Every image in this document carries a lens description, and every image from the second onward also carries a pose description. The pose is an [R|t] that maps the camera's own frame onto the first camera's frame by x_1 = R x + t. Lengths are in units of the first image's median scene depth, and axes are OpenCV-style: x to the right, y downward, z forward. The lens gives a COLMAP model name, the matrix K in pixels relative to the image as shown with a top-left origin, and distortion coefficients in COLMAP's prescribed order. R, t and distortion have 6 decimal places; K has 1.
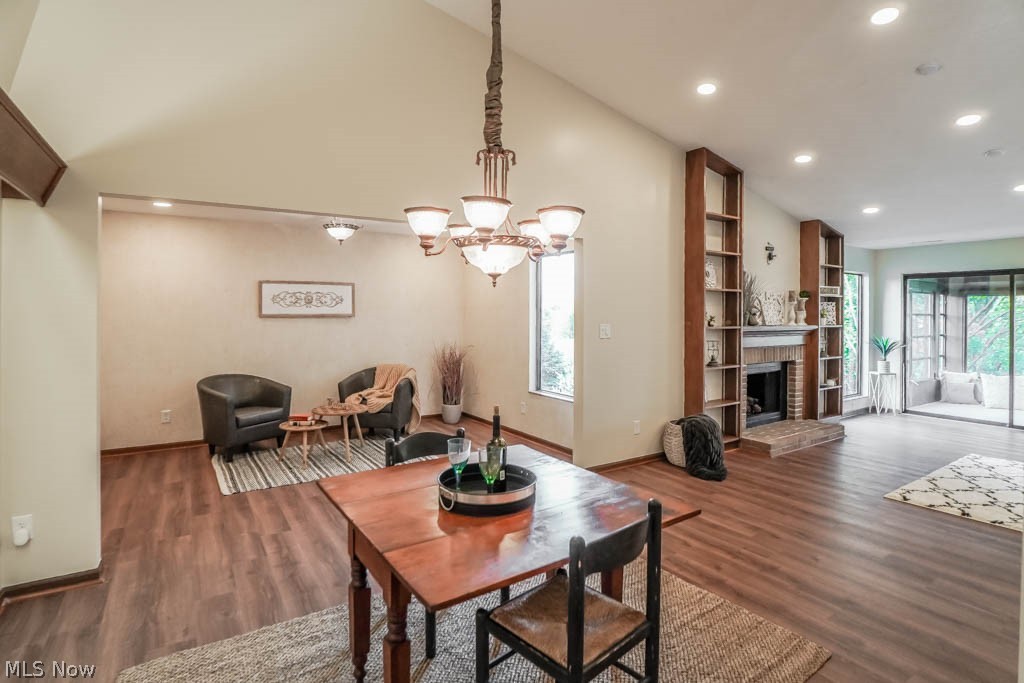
lens RADIAL K [[511.8, 0, 510.8], [0, 511.8, 335.1], [0, 0, 1]] dist [-0.037508, 0.002252]
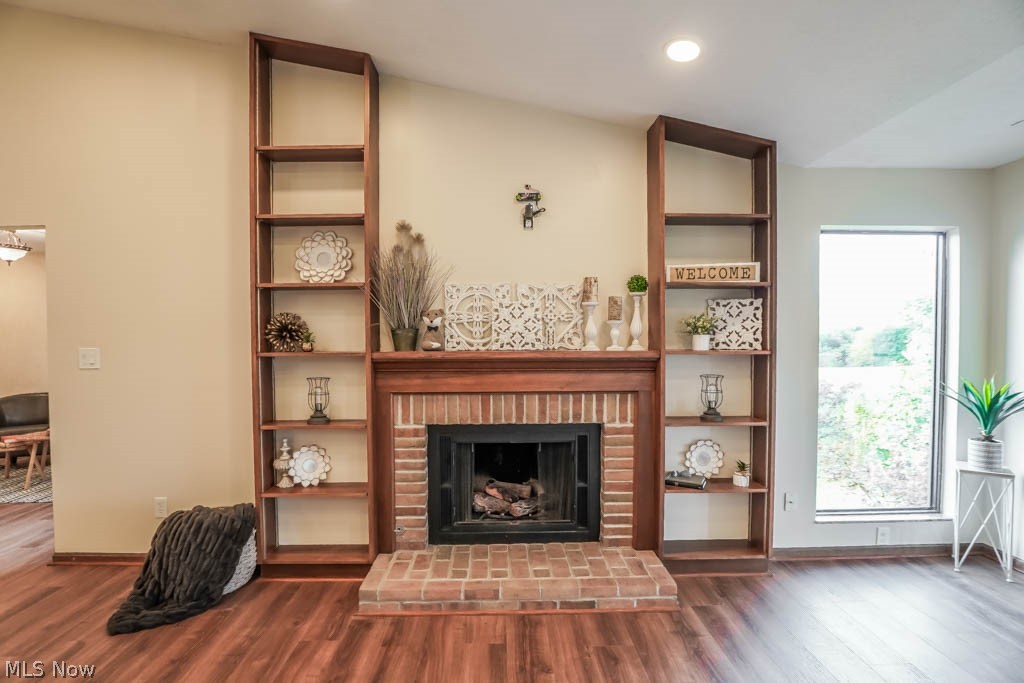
lens RADIAL K [[511.8, 0, 513.2], [0, 511.8, 337.6], [0, 0, 1]] dist [-0.037508, 0.002252]
pose [[0.849482, 0.016985, -0.527345, 0.694997], [-0.016461, 0.999848, 0.005686, -0.030728], [0.527361, 0.003850, 0.849633, 0.508617]]
